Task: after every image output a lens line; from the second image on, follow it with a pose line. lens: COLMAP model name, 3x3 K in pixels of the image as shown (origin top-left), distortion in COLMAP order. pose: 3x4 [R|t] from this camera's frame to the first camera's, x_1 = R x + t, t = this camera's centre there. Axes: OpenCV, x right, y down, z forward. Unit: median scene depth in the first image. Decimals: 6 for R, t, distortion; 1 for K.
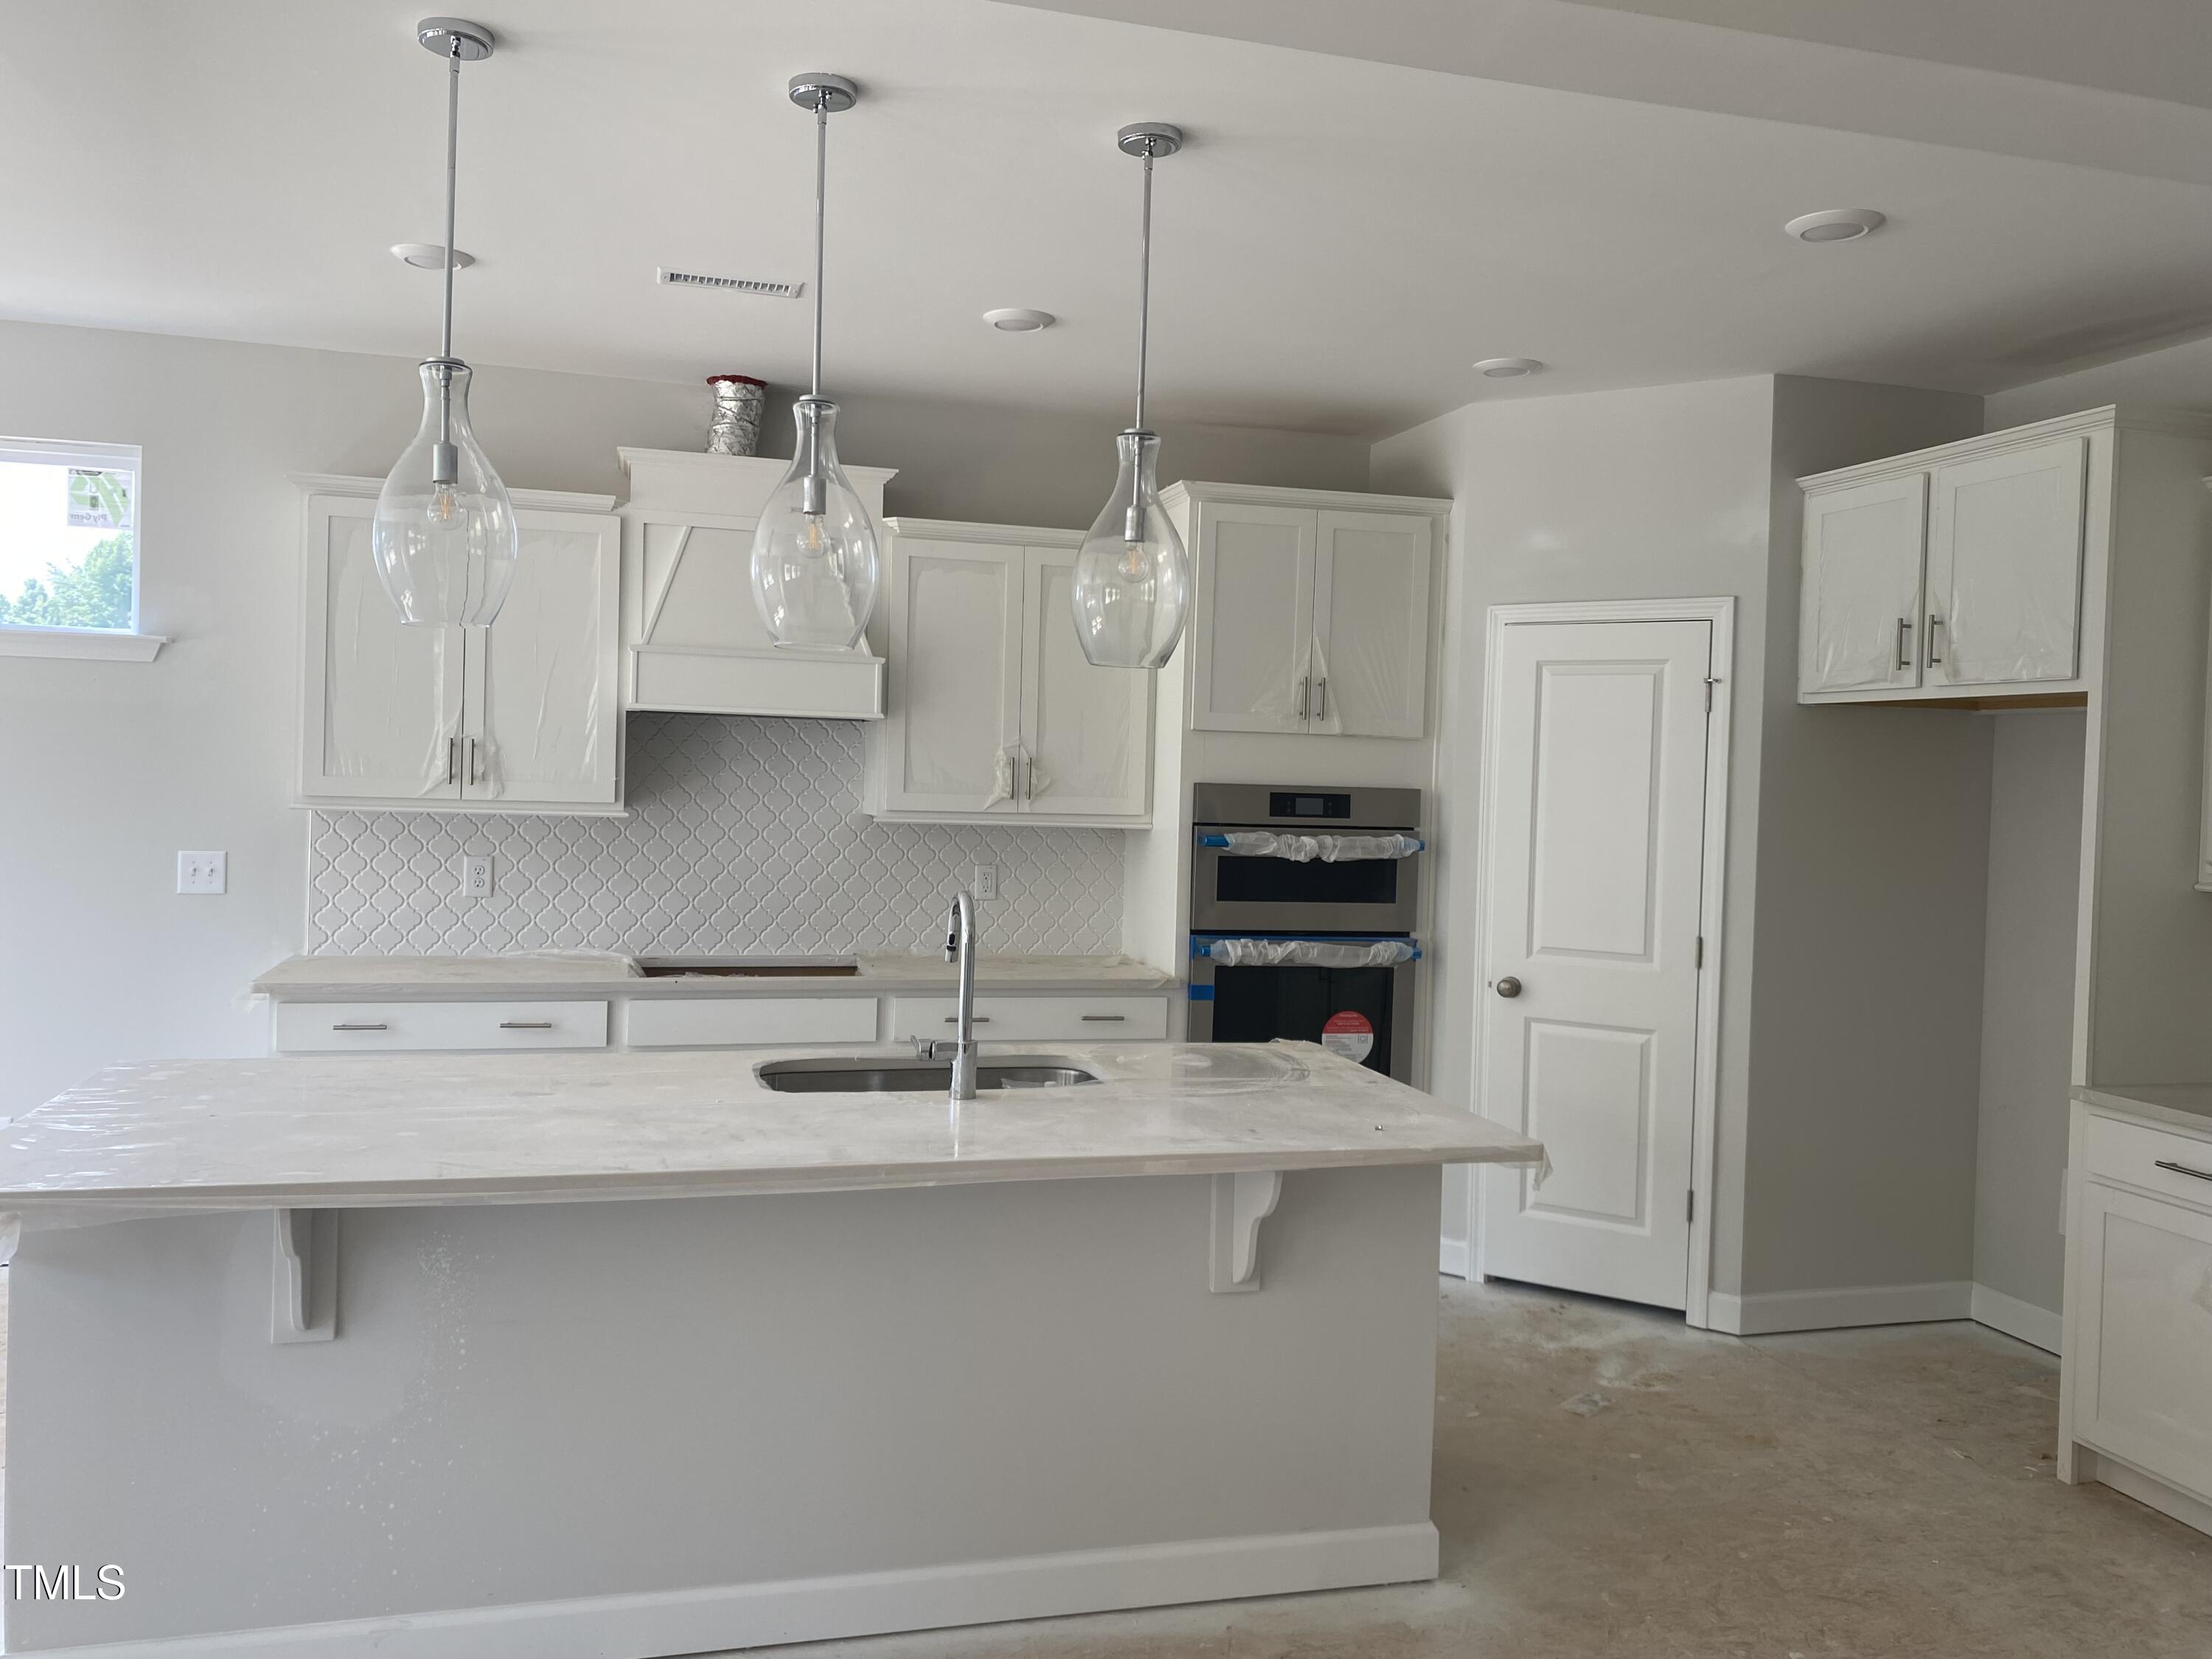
lens RADIAL K [[1682.0, 0, 1098.4], [0, 1682.0, 765.2], [0, 0, 1]] dist [0.007262, 0.000065]
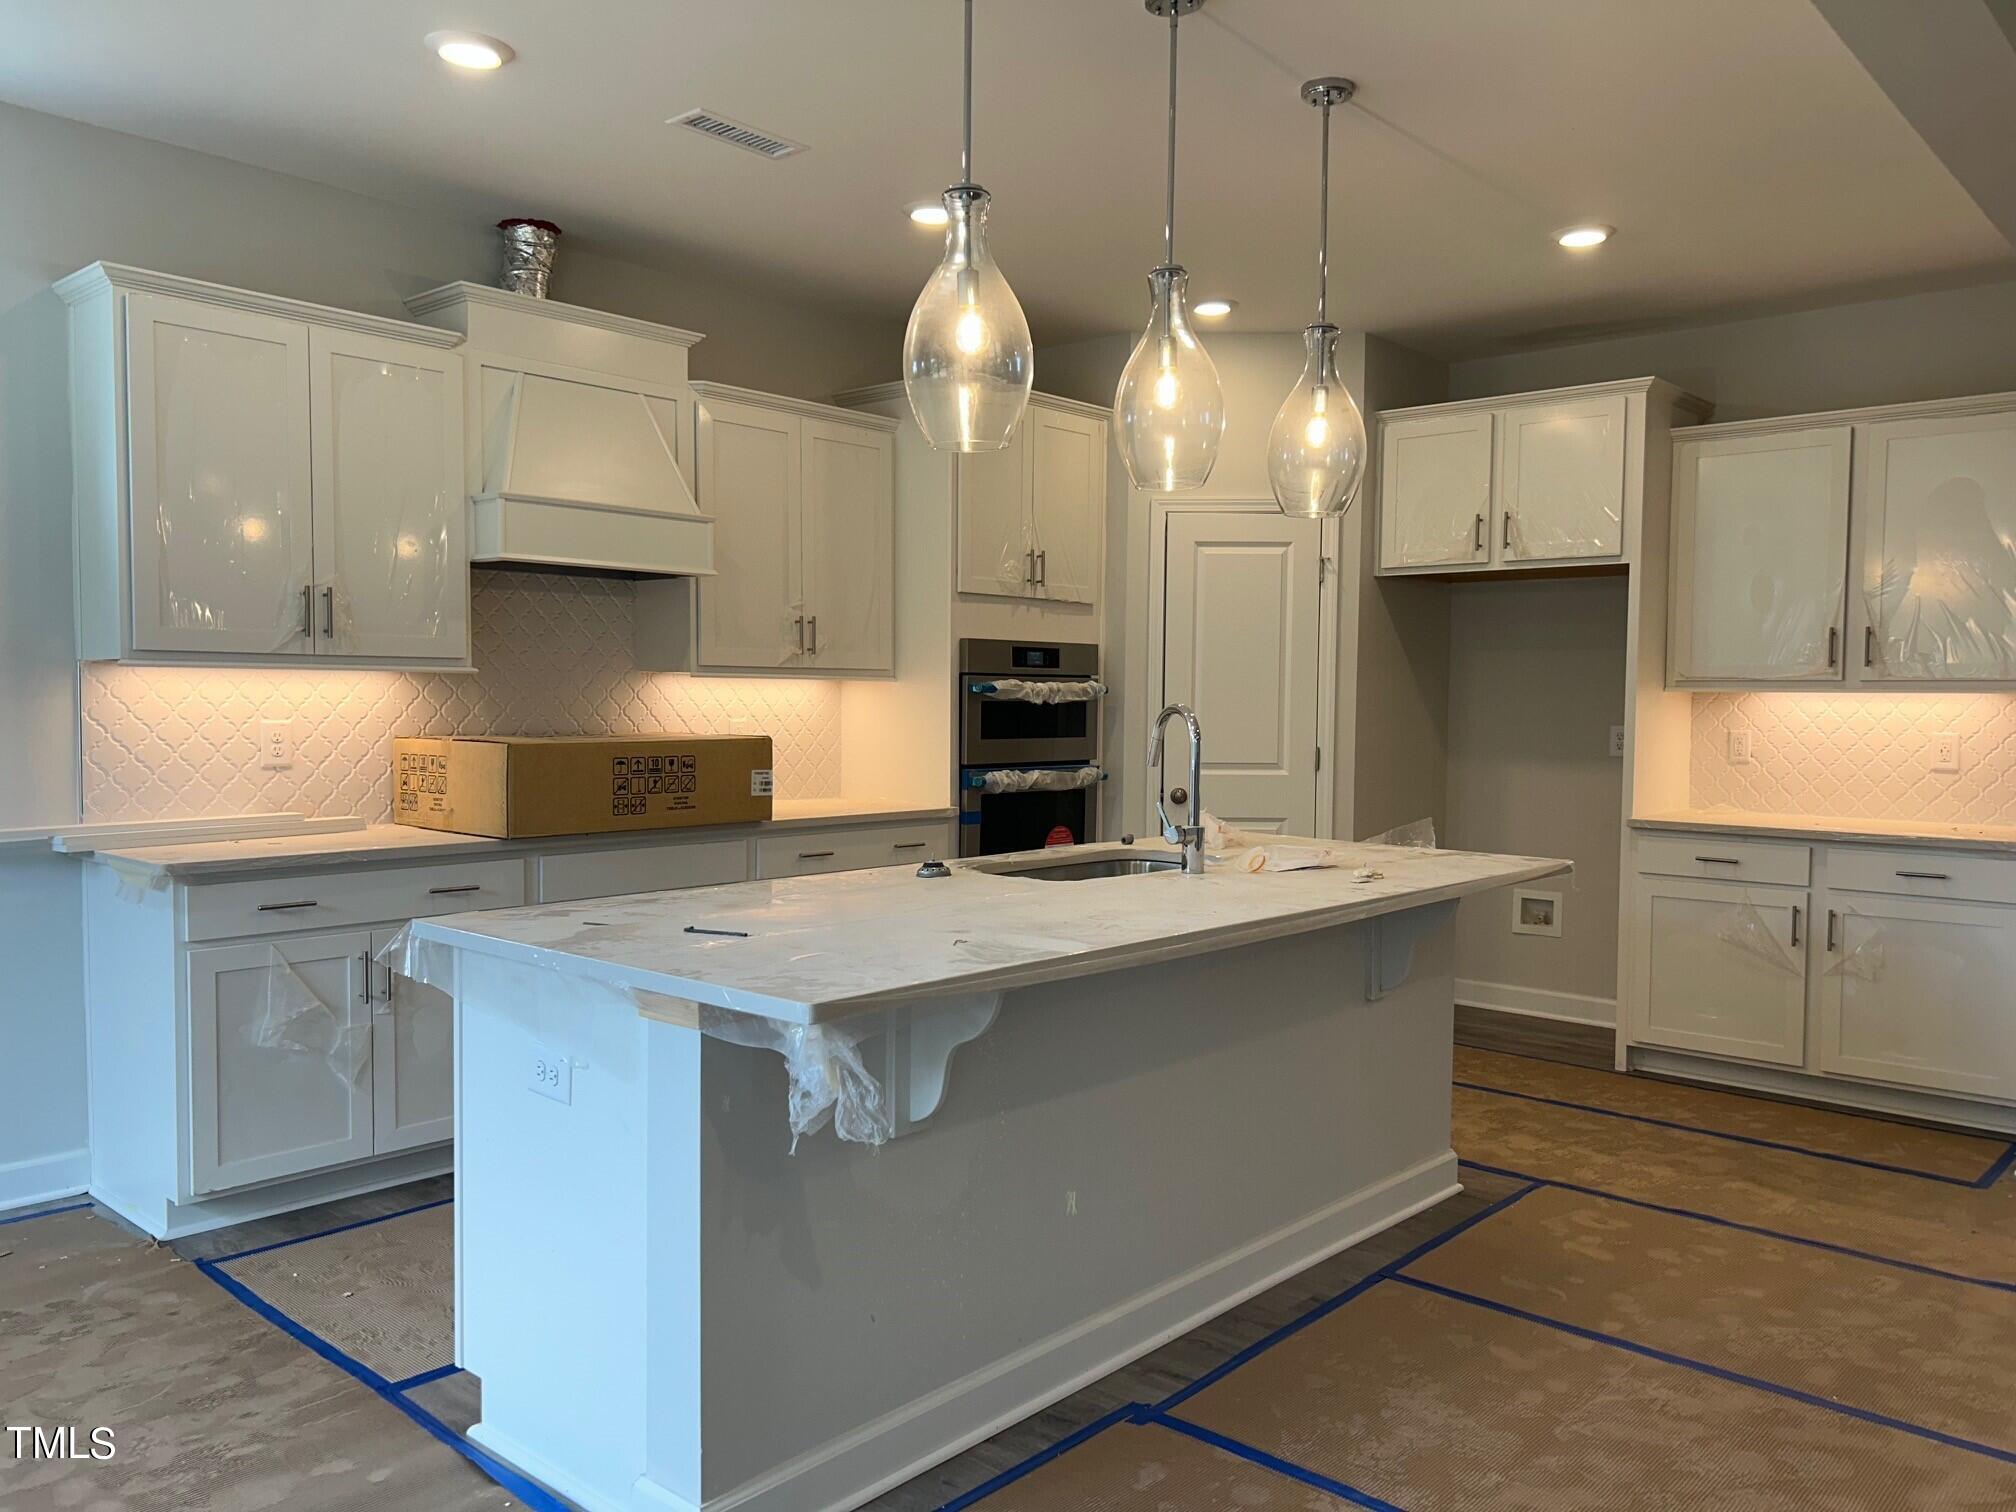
lens RADIAL K [[1523.3, 0, 1008.0], [0, 1523.3, 756.0], [0, 0, 1]] dist [0.013179, -0.004010]
pose [[0.836941, -0.045579, 0.545393, -0.491701], [0.014985, 0.998061, 0.060414, 0.028506], [-0.547089, -0.042390, 0.836001, 0.101612]]
